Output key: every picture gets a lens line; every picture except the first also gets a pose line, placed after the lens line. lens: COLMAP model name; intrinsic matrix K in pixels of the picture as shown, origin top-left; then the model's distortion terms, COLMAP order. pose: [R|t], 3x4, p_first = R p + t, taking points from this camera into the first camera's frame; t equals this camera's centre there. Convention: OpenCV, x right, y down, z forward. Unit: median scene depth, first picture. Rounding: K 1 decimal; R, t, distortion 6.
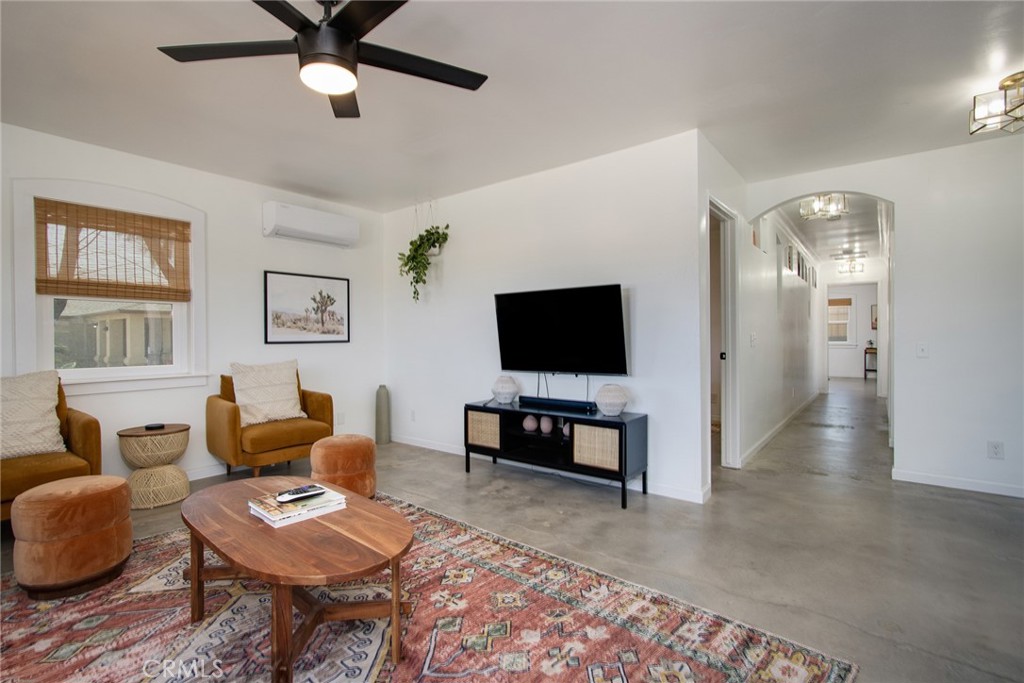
lens RADIAL K [[480.3, 0, 504.1], [0, 480.3, 343.5], [0, 0, 1]] dist [-0.008482, -0.001011]
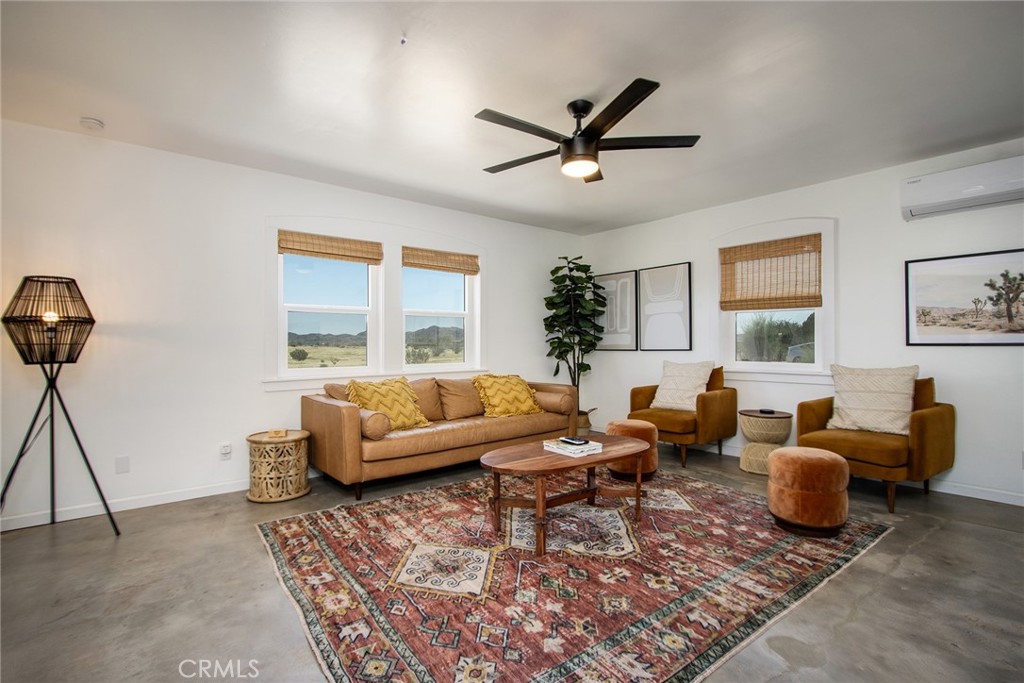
lens RADIAL K [[472.3, 0, 491.0], [0, 472.3, 339.4], [0, 0, 1]] dist [-0.018126, 0.001776]
pose [[-0.233692, -0.000429, -0.972310, 0.773273], [-0.006837, 0.999976, 0.001202, -0.010295], [0.972287, 0.006929, -0.233690, 0.737952]]
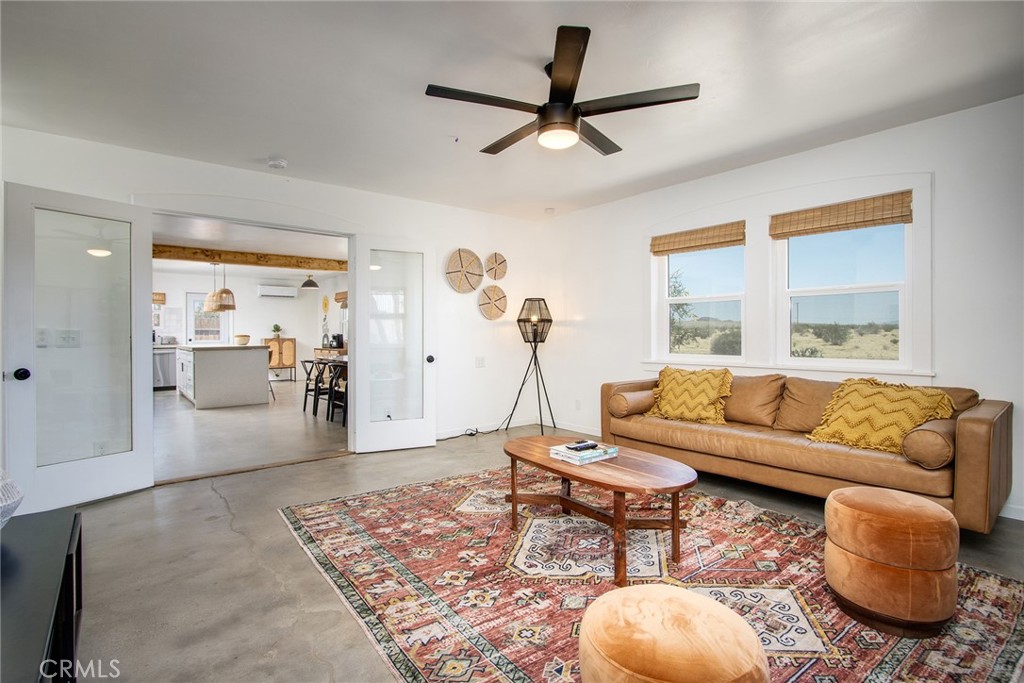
lens RADIAL K [[472.3, 0, 522.0], [0, 472.3, 328.5], [0, 0, 1]] dist [-0.018126, 0.001776]
pose [[-0.982127, 0.017112, 0.187439, -0.348346], [0.018176, 0.999827, 0.003961, -0.019077], [-0.187339, 0.007297, -0.982268, 1.594781]]
